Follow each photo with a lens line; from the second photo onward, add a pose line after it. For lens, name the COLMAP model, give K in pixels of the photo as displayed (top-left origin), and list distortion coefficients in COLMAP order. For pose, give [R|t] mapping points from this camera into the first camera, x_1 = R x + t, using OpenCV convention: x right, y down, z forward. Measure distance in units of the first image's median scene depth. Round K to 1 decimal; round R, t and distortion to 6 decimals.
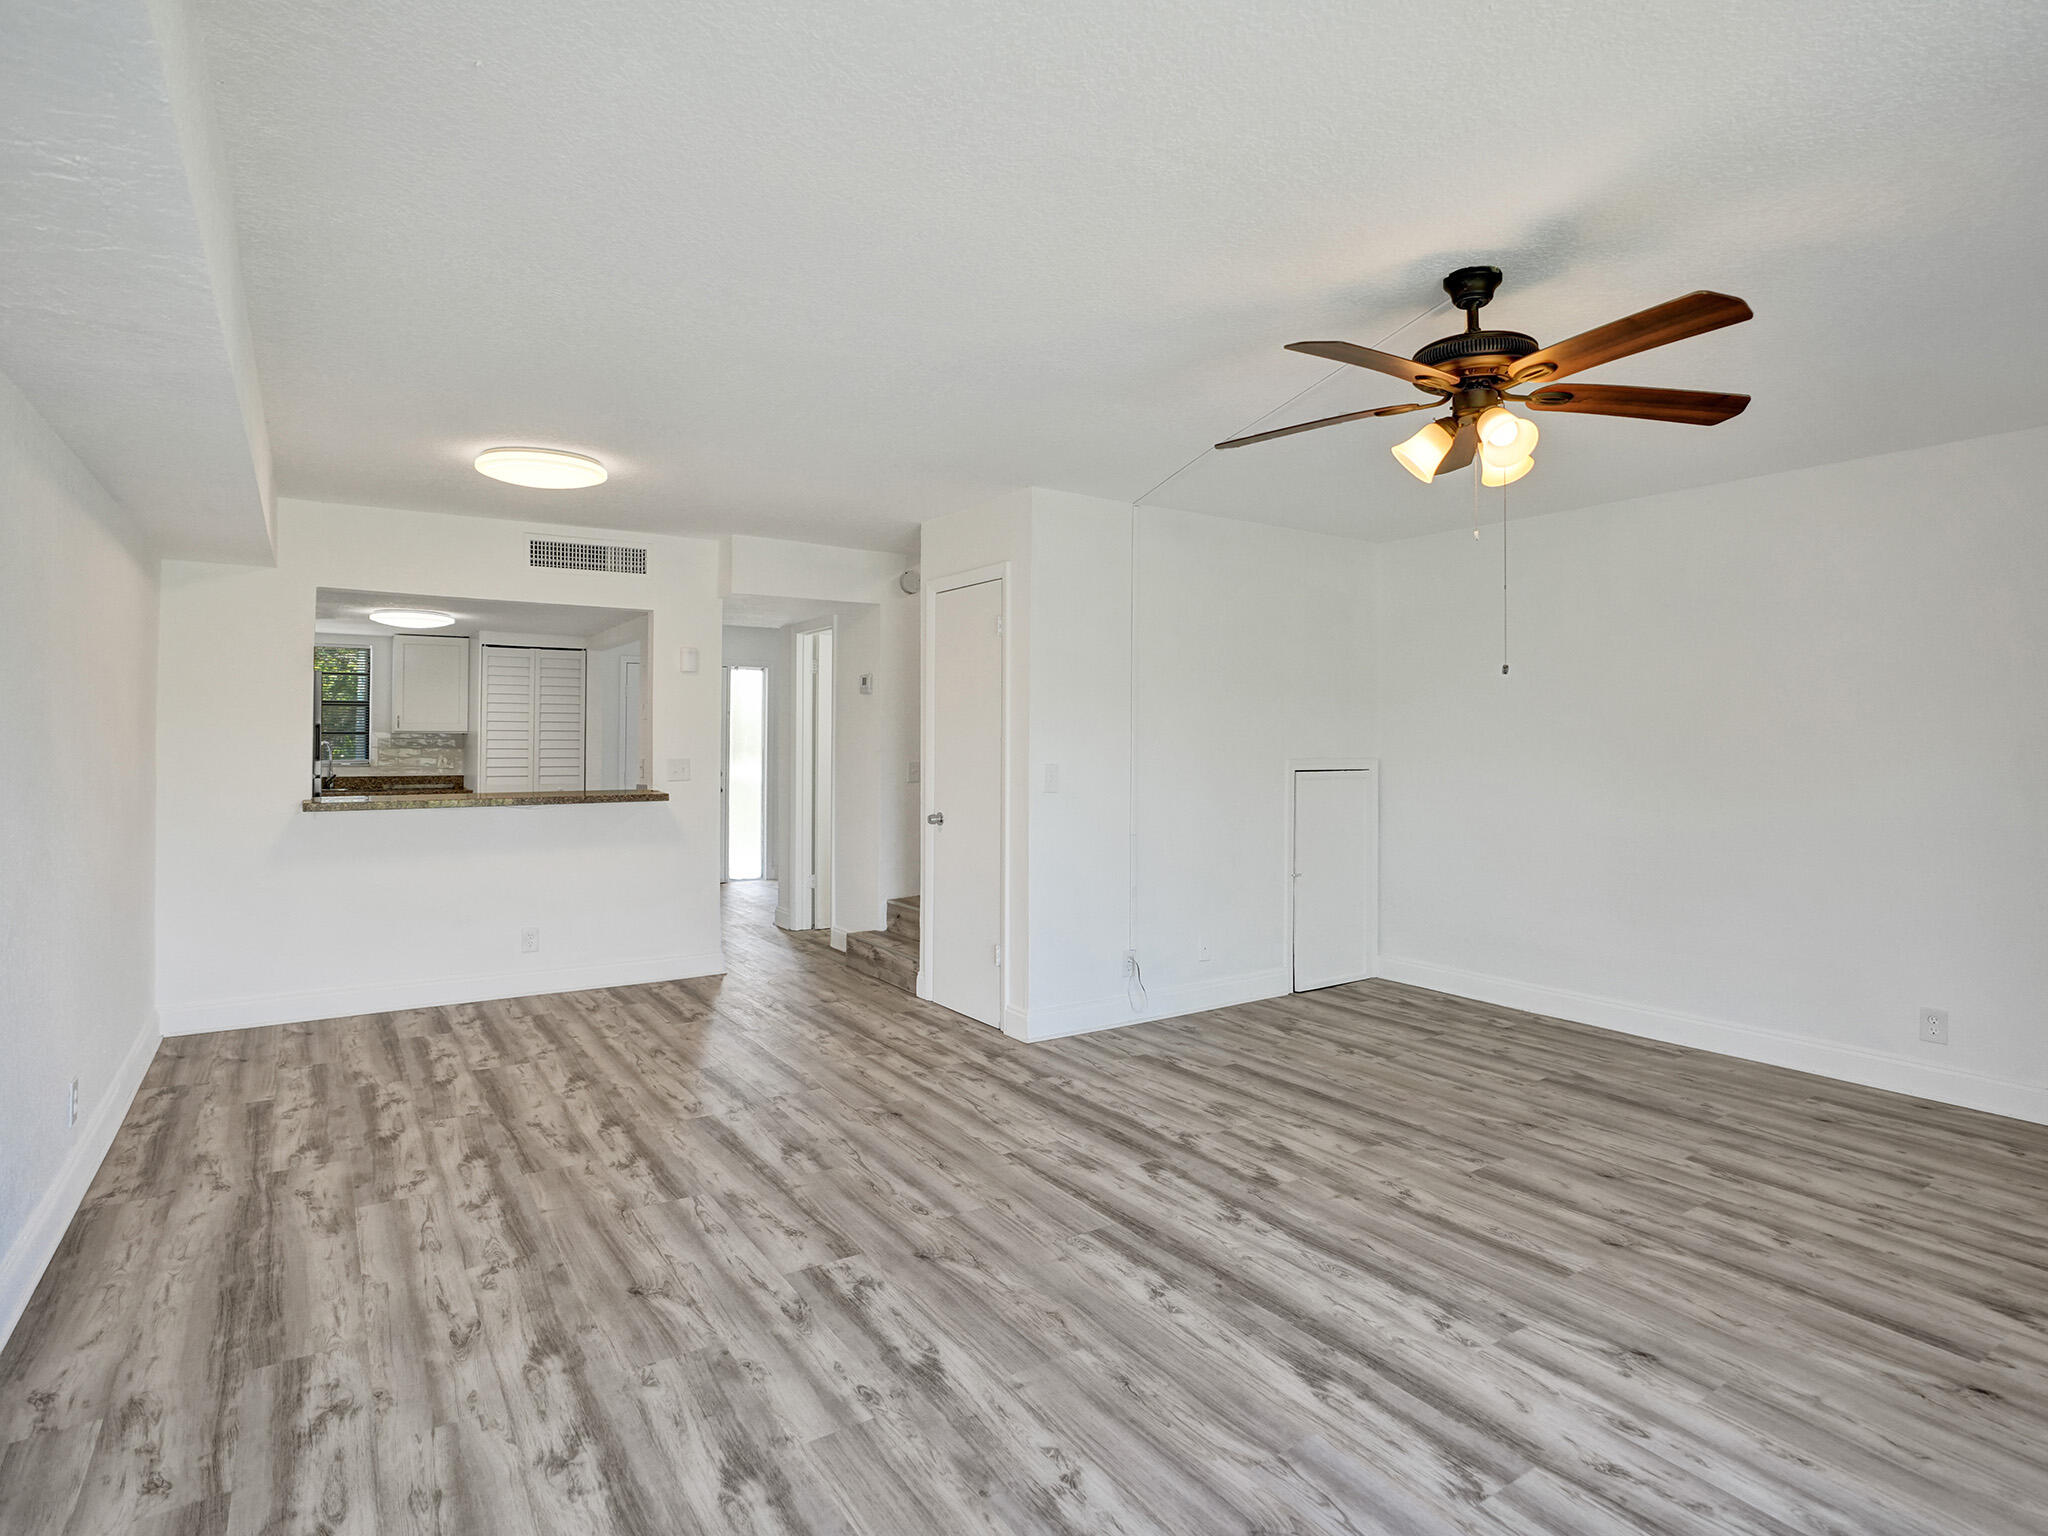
lens RADIAL K [[1084.6, 0, 1009.4], [0, 1084.6, 726.6], [0, 0, 1]] dist [-0.053957, 0.027736]
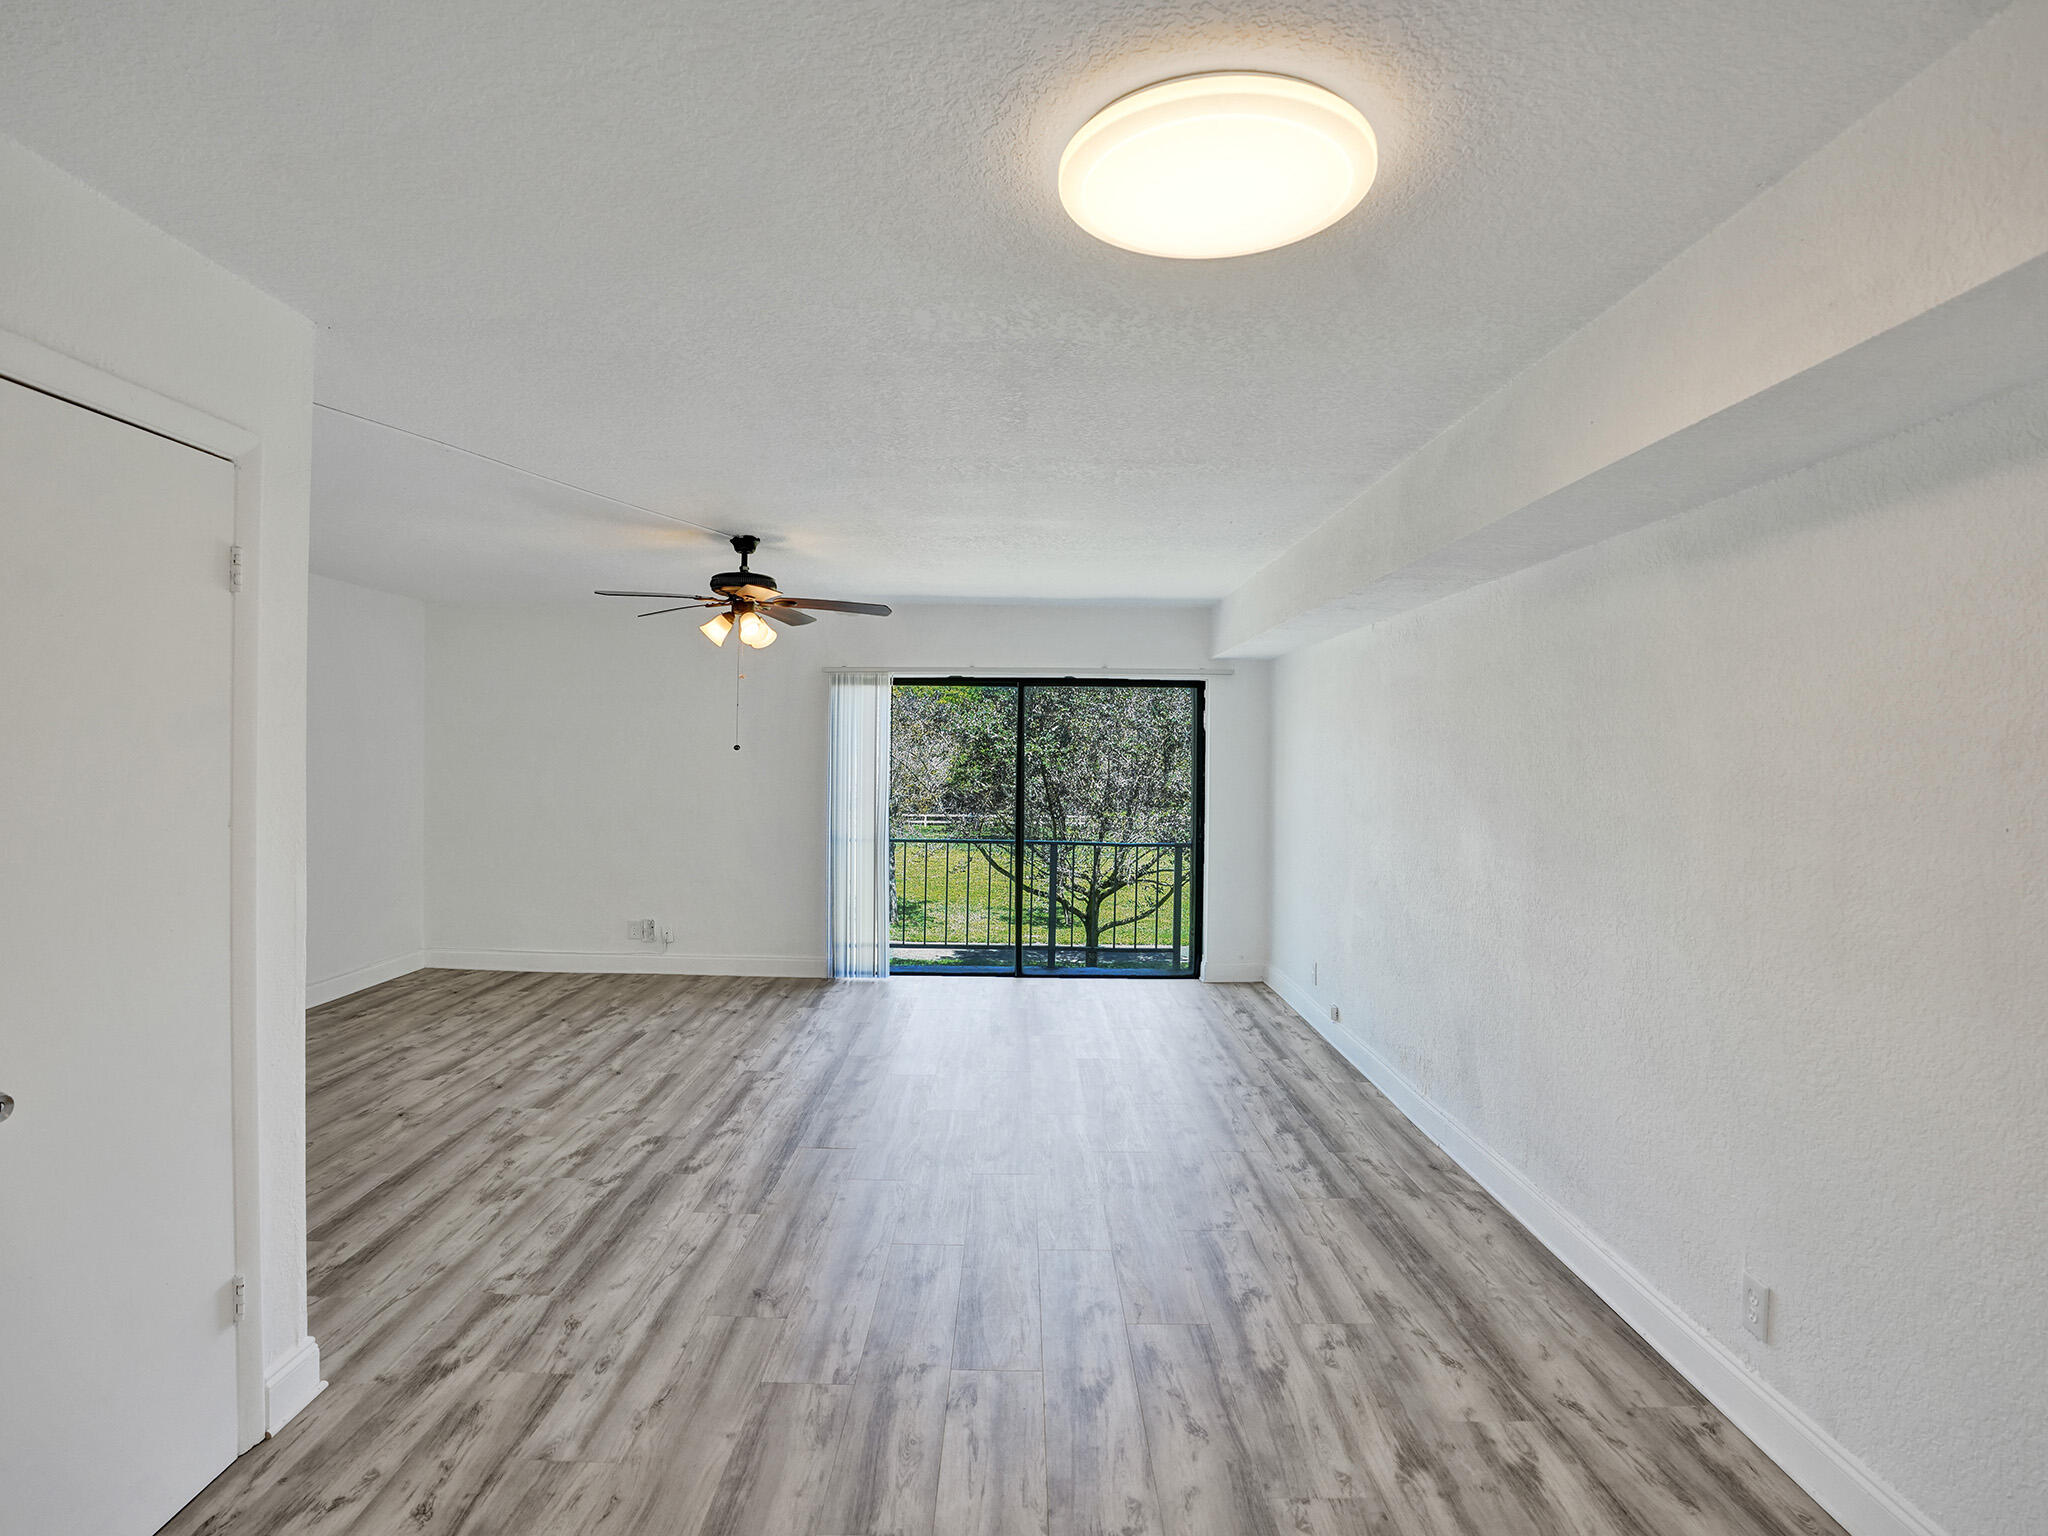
lens RADIAL K [[1067.8, 0, 1024.1], [0, 1067.8, 762.7], [0, 0, 1]] dist [-0.076256, 0.030673]
pose [[-0.839673, -0.019852, 0.542729, -0.767665], [-0.021766, 0.999759, 0.002895, -0.031313], [-0.542656, -0.009382, -0.839903, 1.767987]]
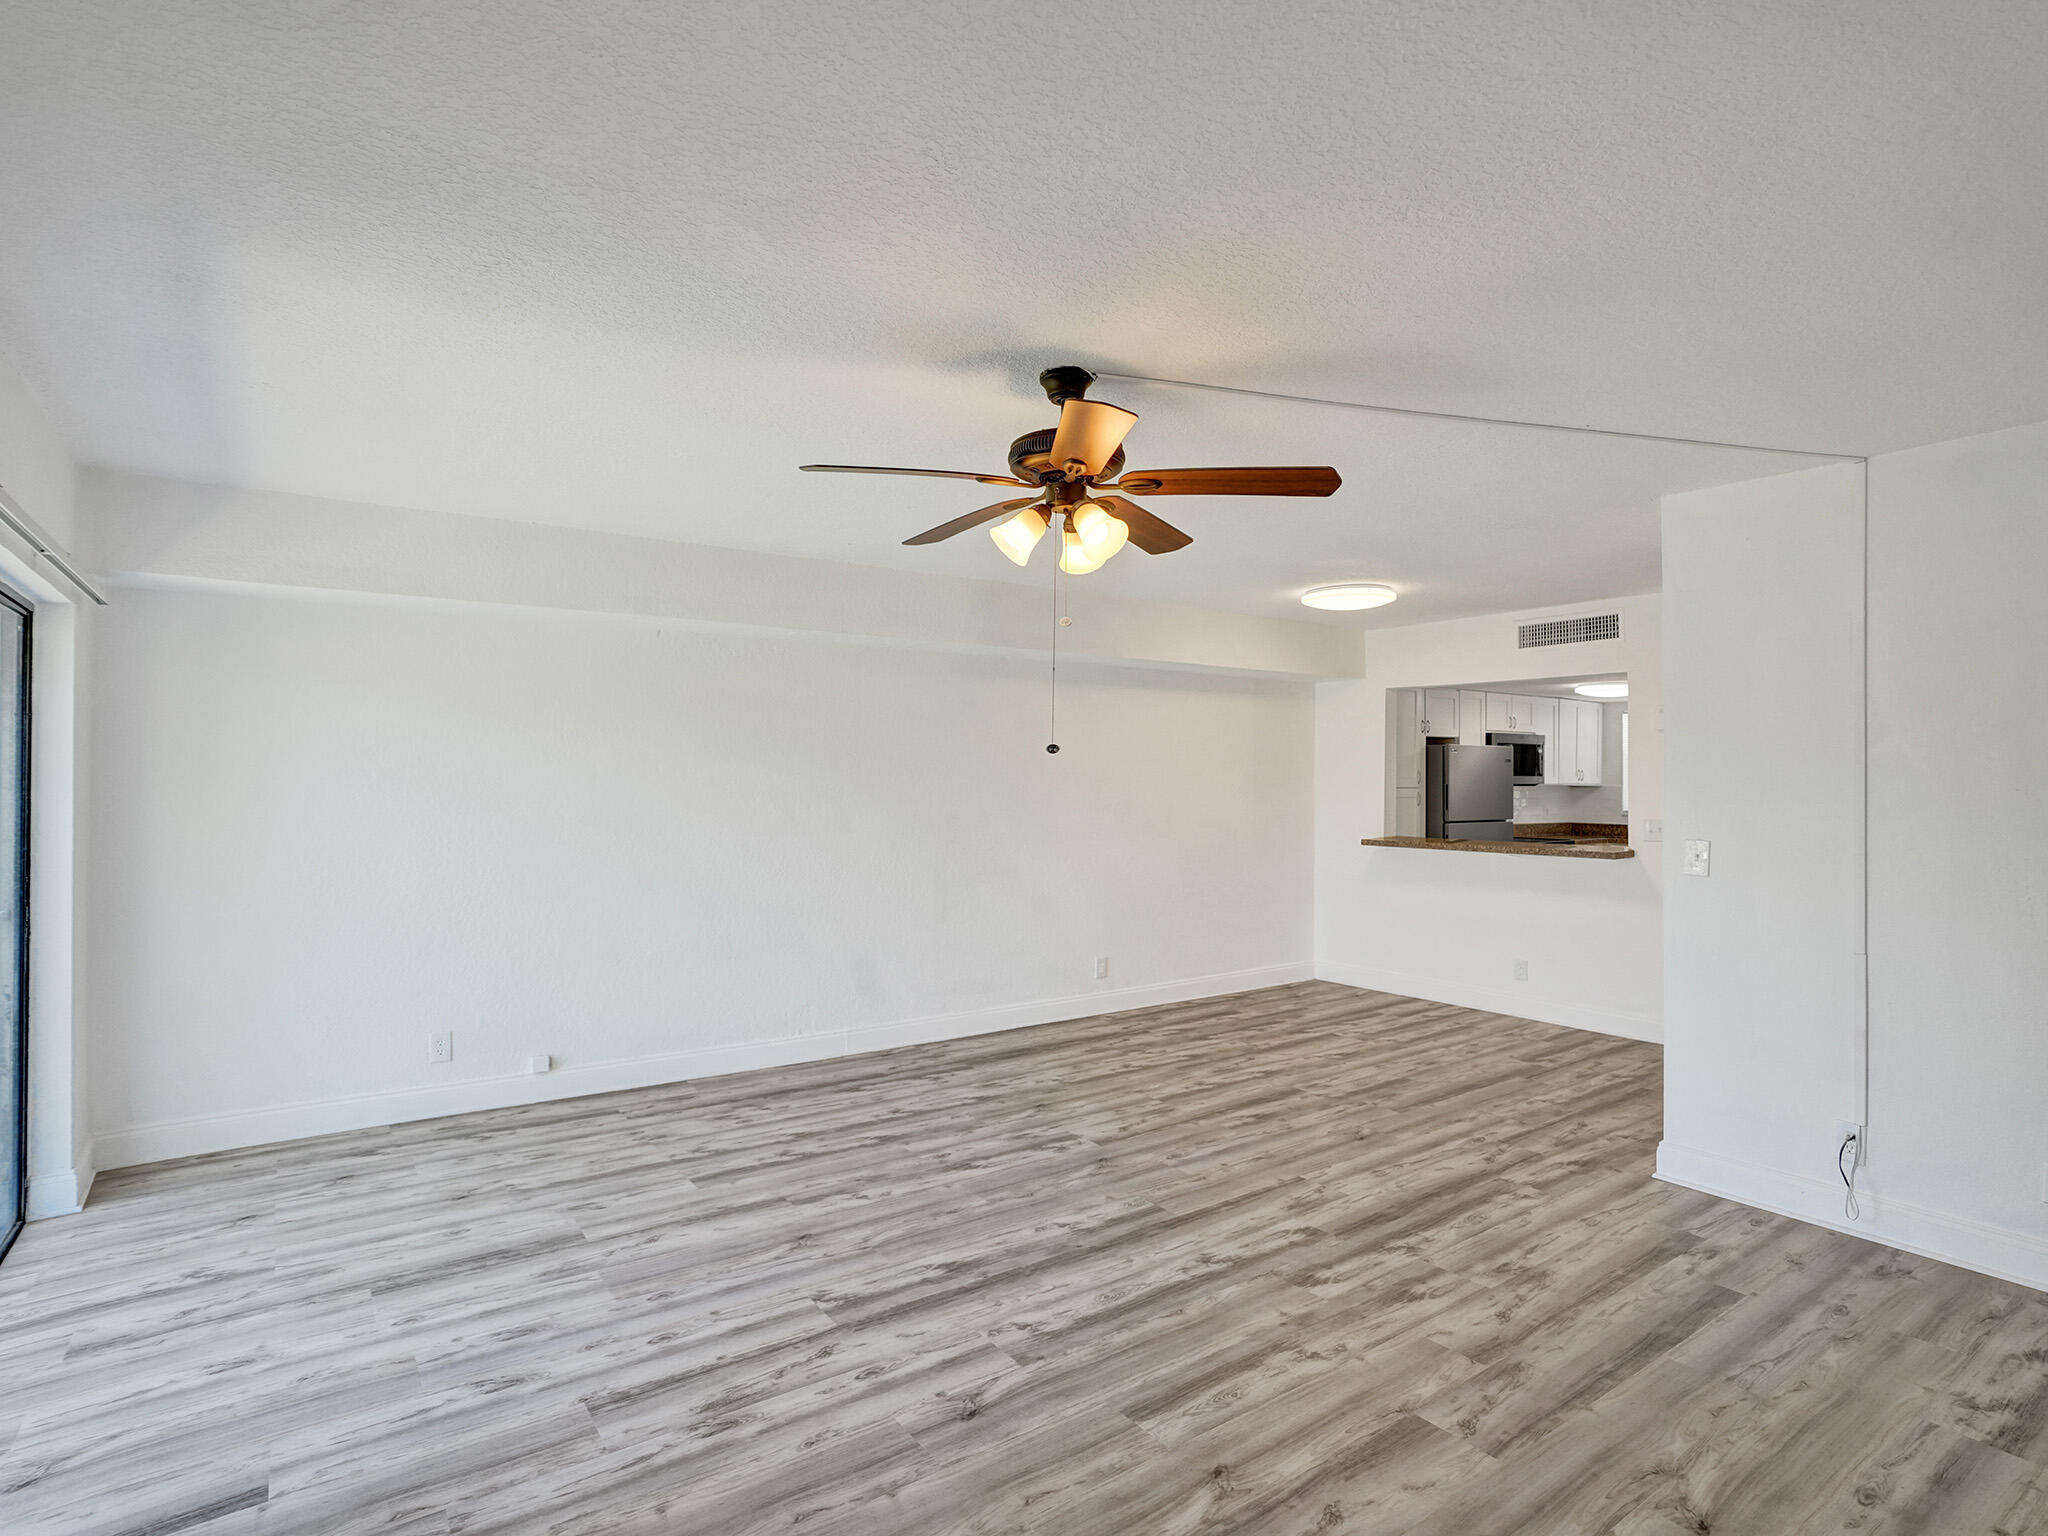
lens RADIAL K [[1063.5, 0, 1024.0], [0, 1063.5, 768.0], [0, 0, 1]] dist [-0.060326, 0.034041]
pose [[0.037577, -0.013981, -0.999196, 1.129206], [0.008902, 0.999867, -0.013656, -0.014764], [0.999254, -0.008381, 0.037696, 0.708047]]
